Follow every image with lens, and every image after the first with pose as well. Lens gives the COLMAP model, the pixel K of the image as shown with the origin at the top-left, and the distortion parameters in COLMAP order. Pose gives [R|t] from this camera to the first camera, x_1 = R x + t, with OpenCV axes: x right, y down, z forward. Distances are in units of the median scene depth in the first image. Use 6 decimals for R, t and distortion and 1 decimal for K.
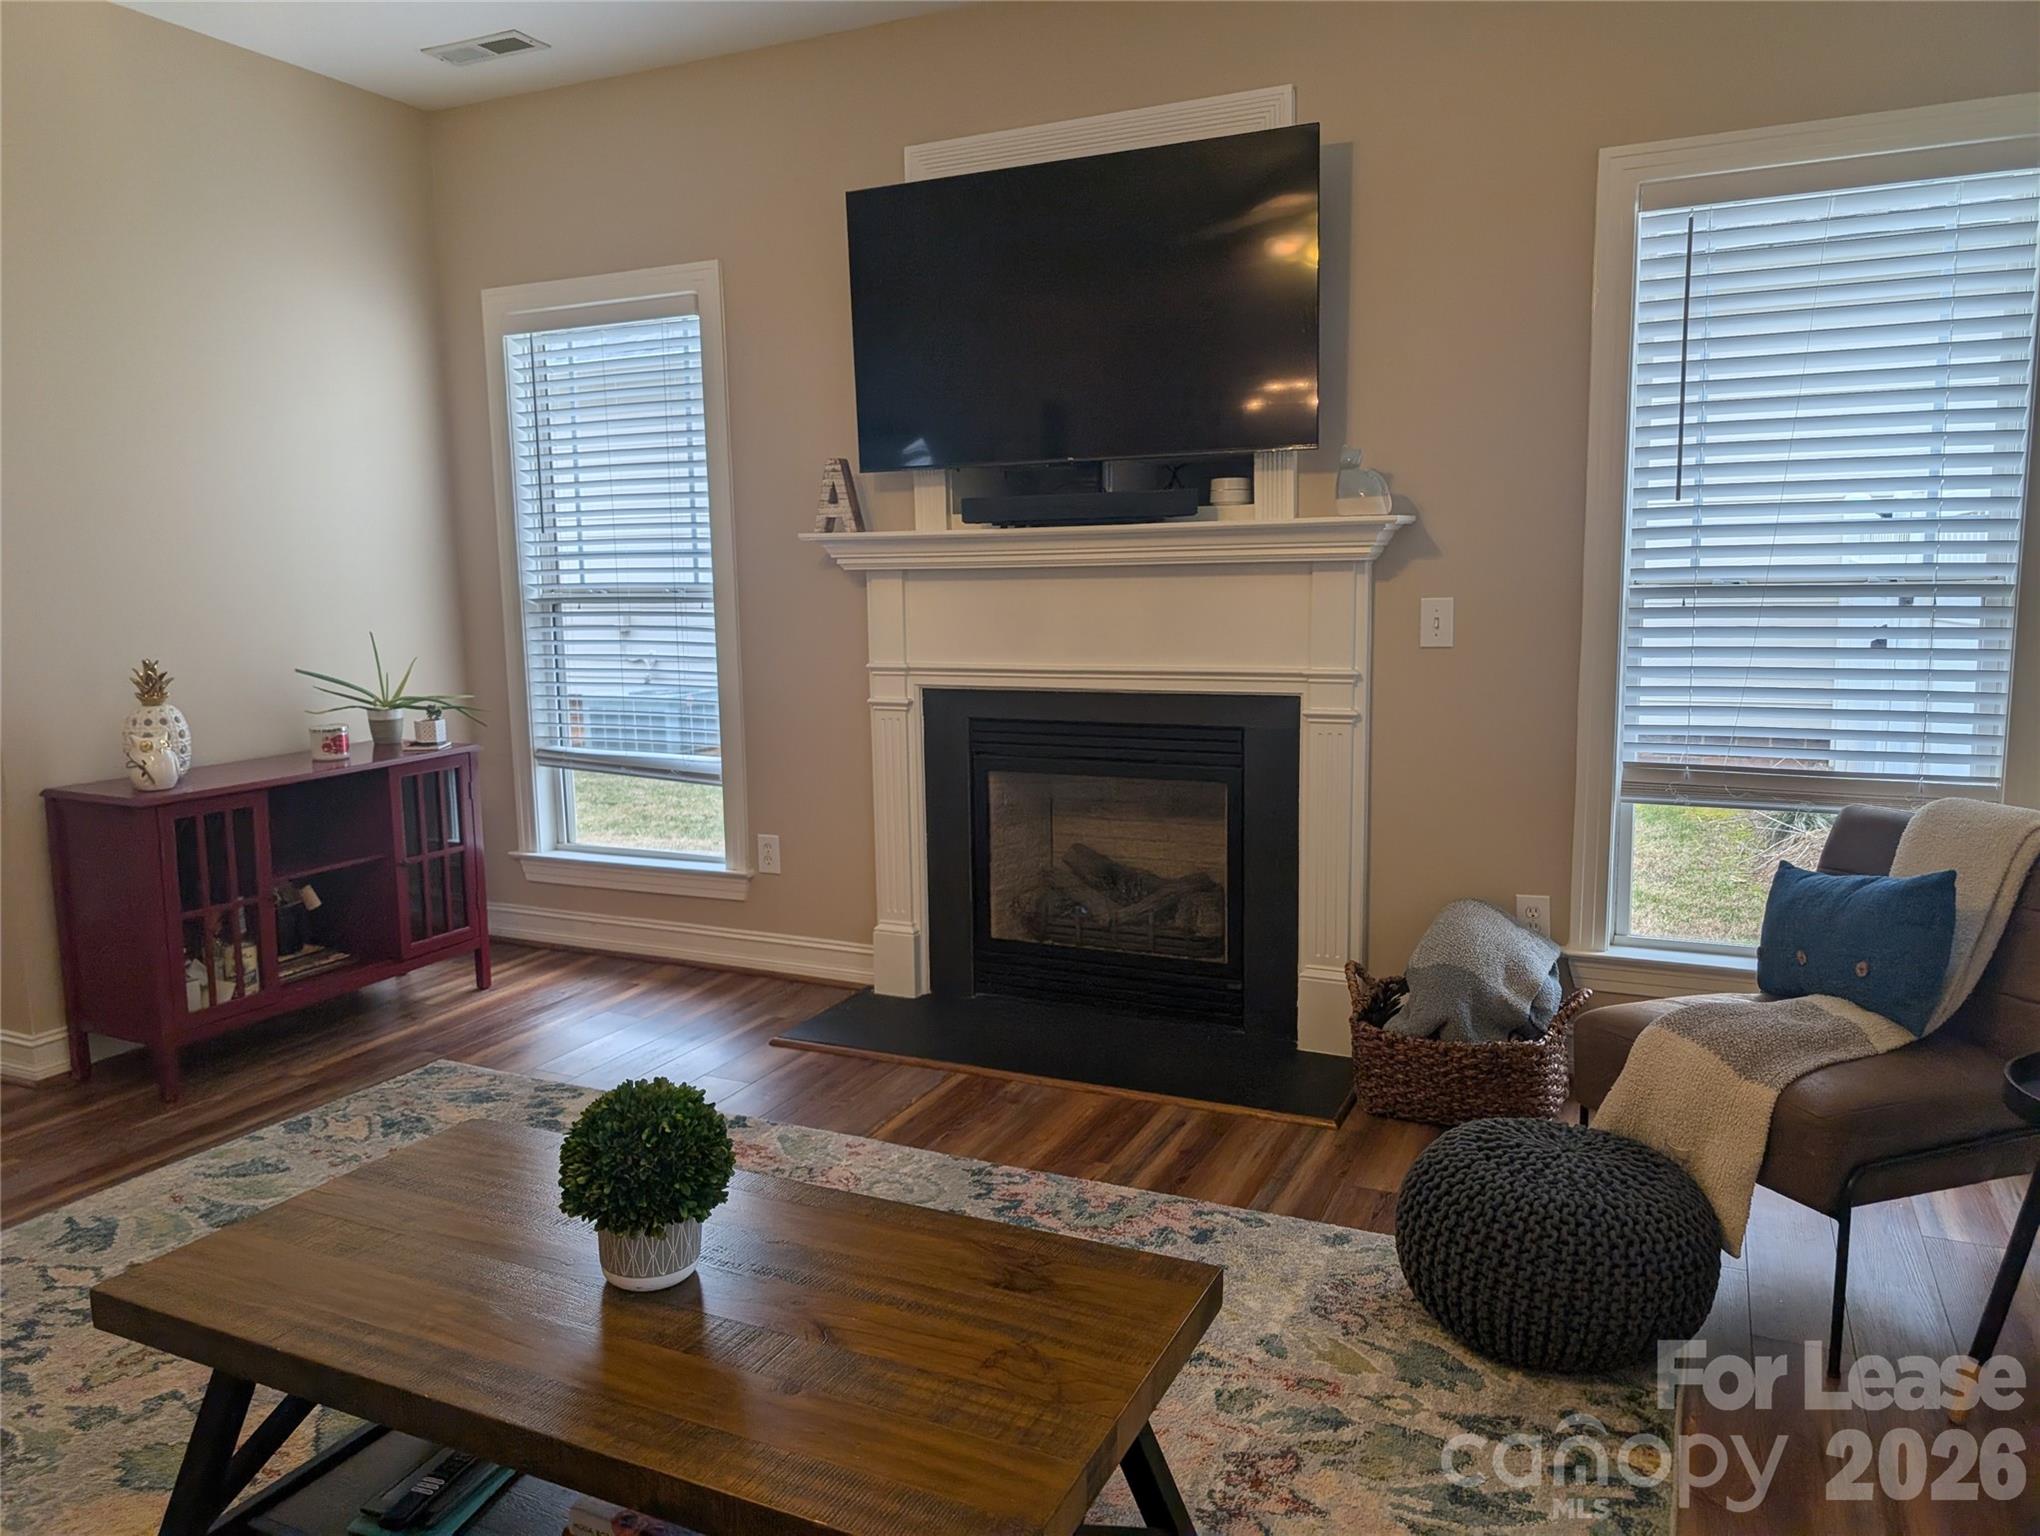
lens RADIAL K [[1465.8, 0, 1014.3], [0, 1465.8, 766.4], [0, 0, 1]] dist [0.019744, -0.015662]
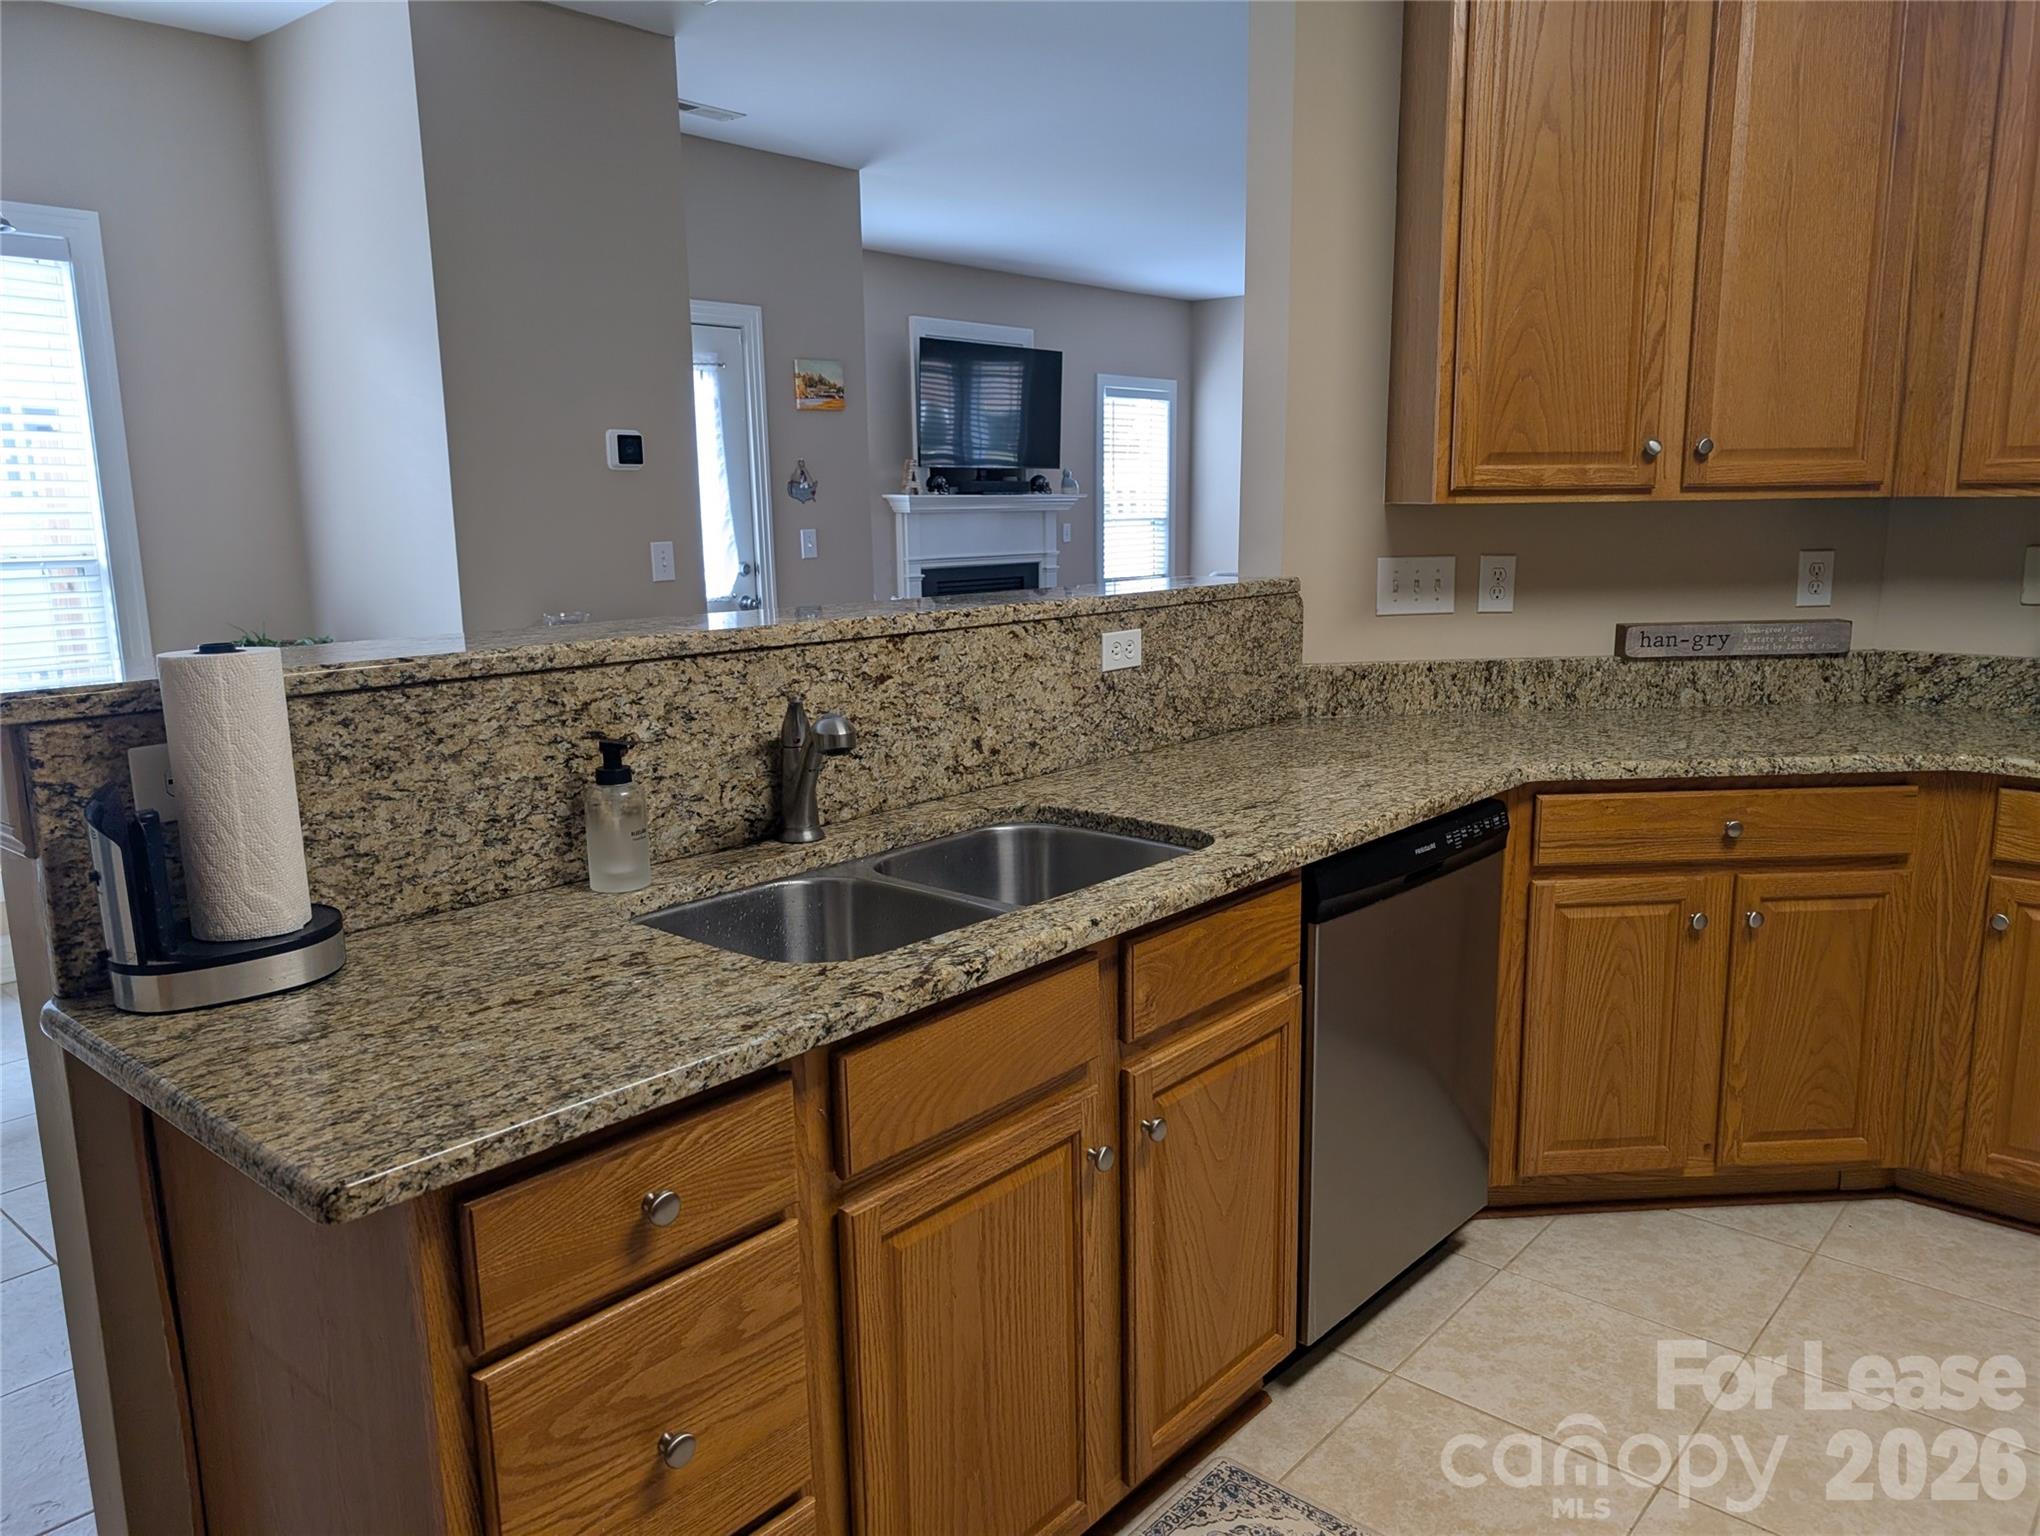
lens RADIAL K [[1465.8, 0, 1022.5], [0, 1465.8, 764.4], [0, 0, 1]] dist [0.019744, -0.015662]
pose [[0.257606, -0.162783, 0.952440, -2.567156], [0.140372, 0.981555, 0.129792, -0.041007], [-0.956000, 0.100260, 0.275704, 0.380150]]
